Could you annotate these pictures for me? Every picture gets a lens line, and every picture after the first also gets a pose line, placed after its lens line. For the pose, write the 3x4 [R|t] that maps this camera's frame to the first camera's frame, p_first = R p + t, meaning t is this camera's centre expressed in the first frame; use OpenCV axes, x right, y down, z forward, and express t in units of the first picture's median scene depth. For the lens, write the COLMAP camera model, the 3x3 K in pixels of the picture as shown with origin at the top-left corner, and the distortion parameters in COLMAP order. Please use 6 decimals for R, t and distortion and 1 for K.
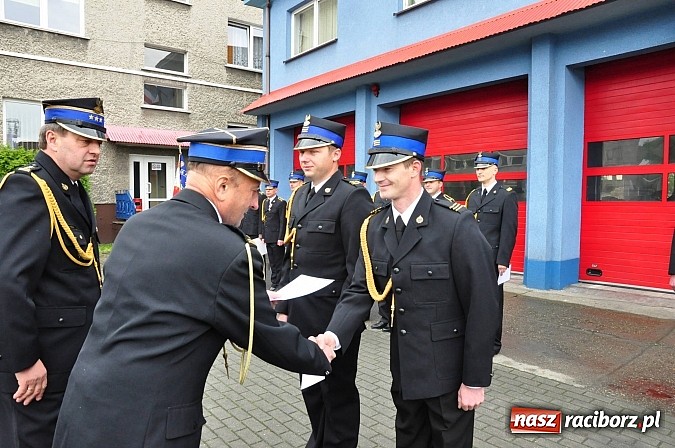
lens RADIAL K [[459.8, 0, 342.8], [0, 459.8, 223.8], [0, 0, 1]] dist [-0.107696, 0.071804]
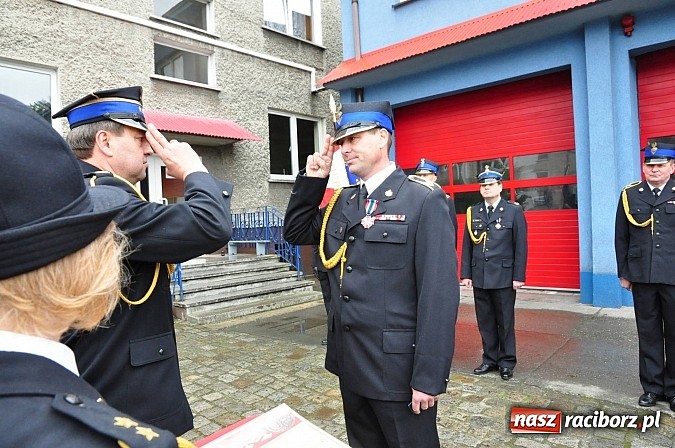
lens RADIAL K [[459.8, 0, 336.1], [0, 459.8, 221.9], [0, 0, 1]] dist [-0.107696, 0.071804]
pose [[0.985135, -0.044905, 0.165807, -0.456754], [0.053477, 0.997434, -0.047596, -0.023046], [-0.163244, 0.055755, 0.985009, 0.528411]]
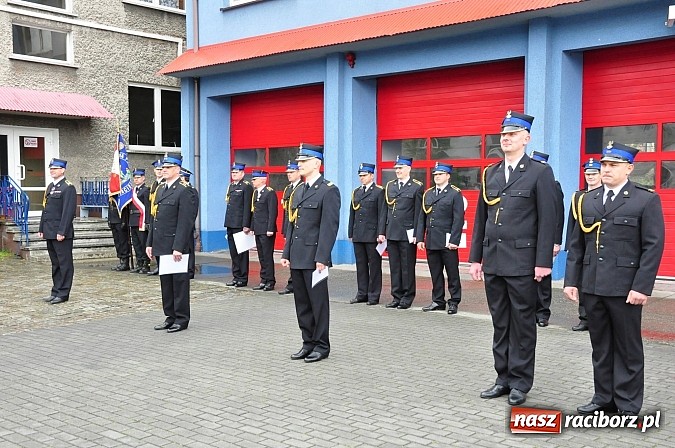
lens RADIAL K [[767.0, 0, 344.0], [0, 767.0, 222.8], [0, 0, 1]] dist [0.076542, 0.000000]
pose [[0.988336, -0.009361, 0.152002, -0.172537], [0.010356, 0.999930, -0.005759, 0.019738], [-0.151937, 0.007266, 0.988363, -0.442333]]
